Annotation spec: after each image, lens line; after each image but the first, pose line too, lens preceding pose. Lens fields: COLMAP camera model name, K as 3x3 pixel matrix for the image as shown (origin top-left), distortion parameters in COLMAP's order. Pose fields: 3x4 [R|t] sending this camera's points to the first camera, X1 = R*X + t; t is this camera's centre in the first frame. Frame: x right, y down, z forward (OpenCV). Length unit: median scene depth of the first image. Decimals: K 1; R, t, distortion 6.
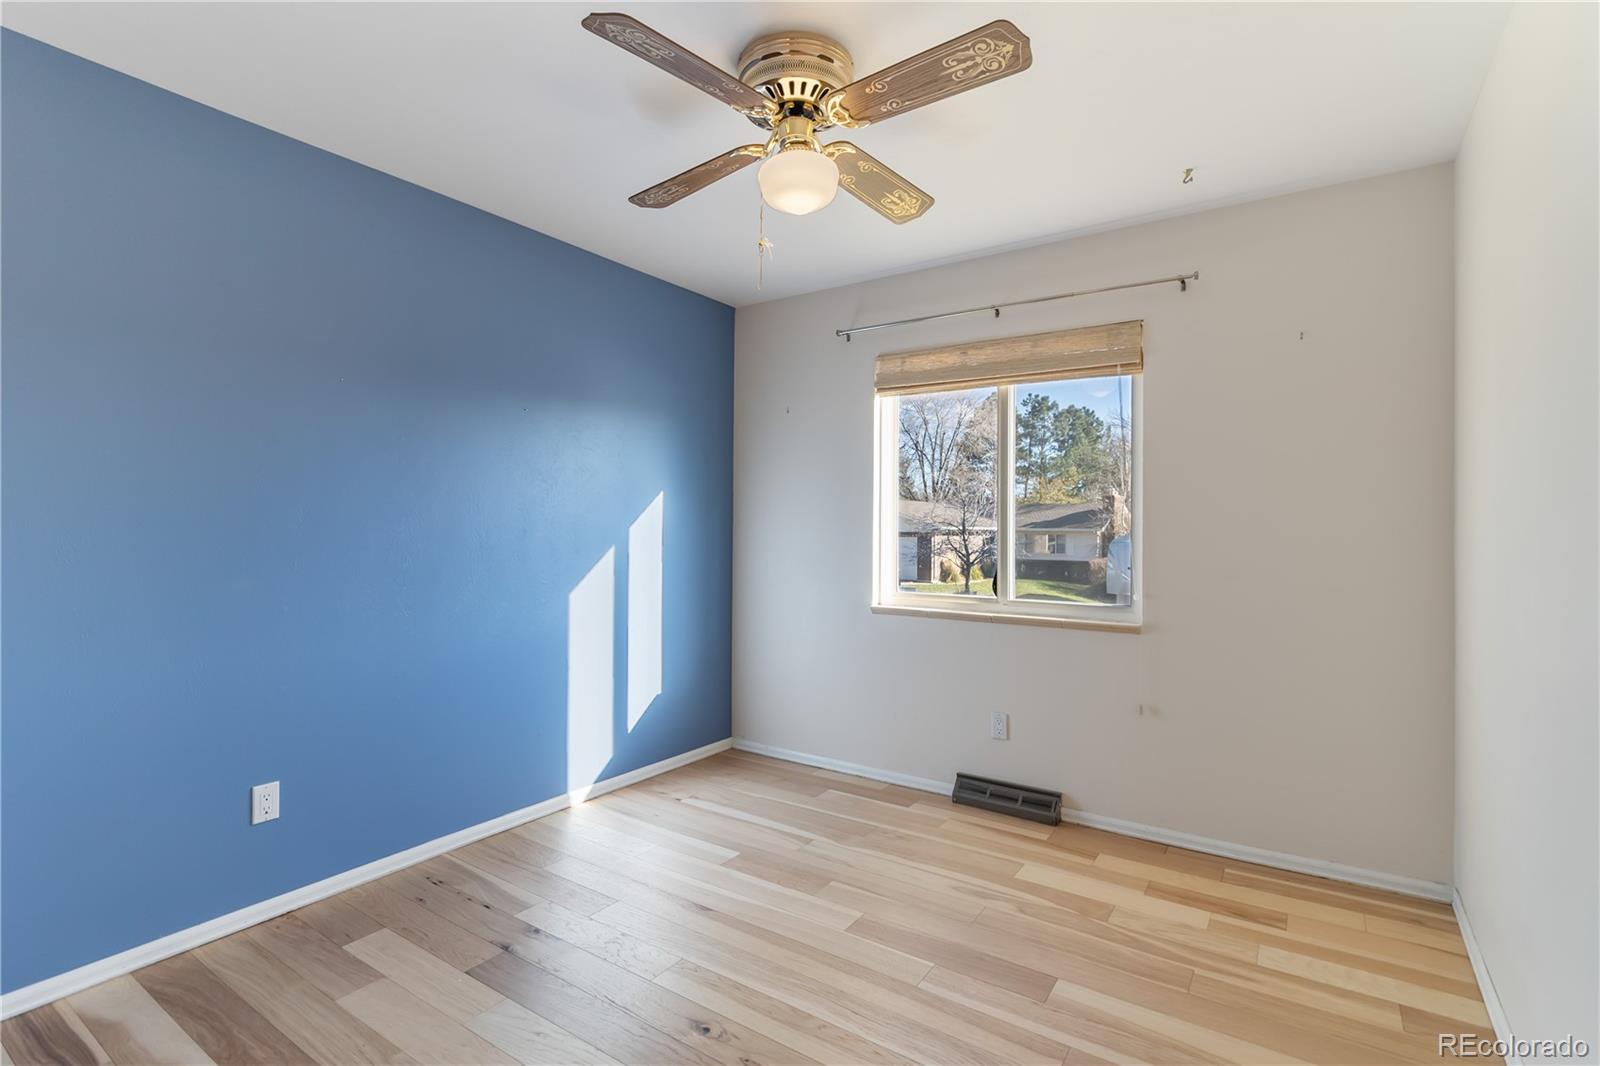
lens RADIAL K [[748.0, 0, 806.4], [0, 748.0, 526.5], [0, 0, 1]] dist [0.004928, 0.000260]
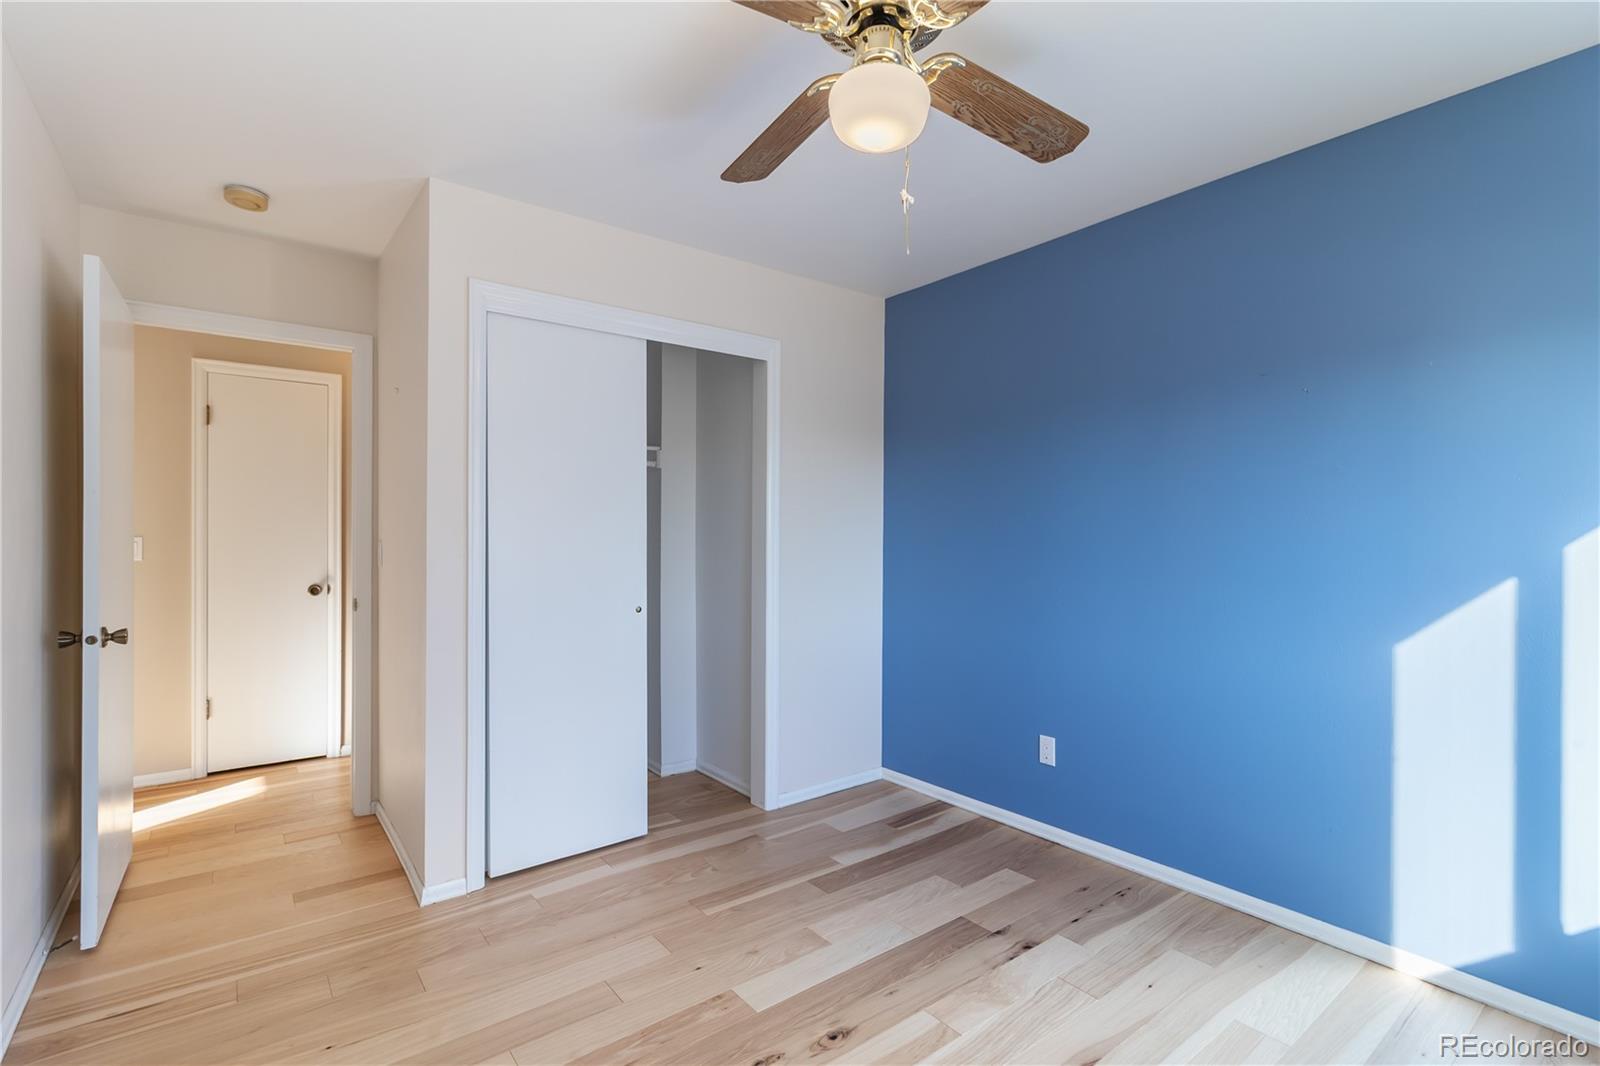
lens RADIAL K [[739.1, 0, 802.1], [0, 739.1, 535.6], [0, 0, 1]] dist [0.002120, 0.000048]
pose [[-0.311959, -0.007379, -0.950067, 0.598990], [-0.004197, 0.999971, -0.006388, -0.000536], [0.950086, 0.001995, -0.311981, 0.906969]]
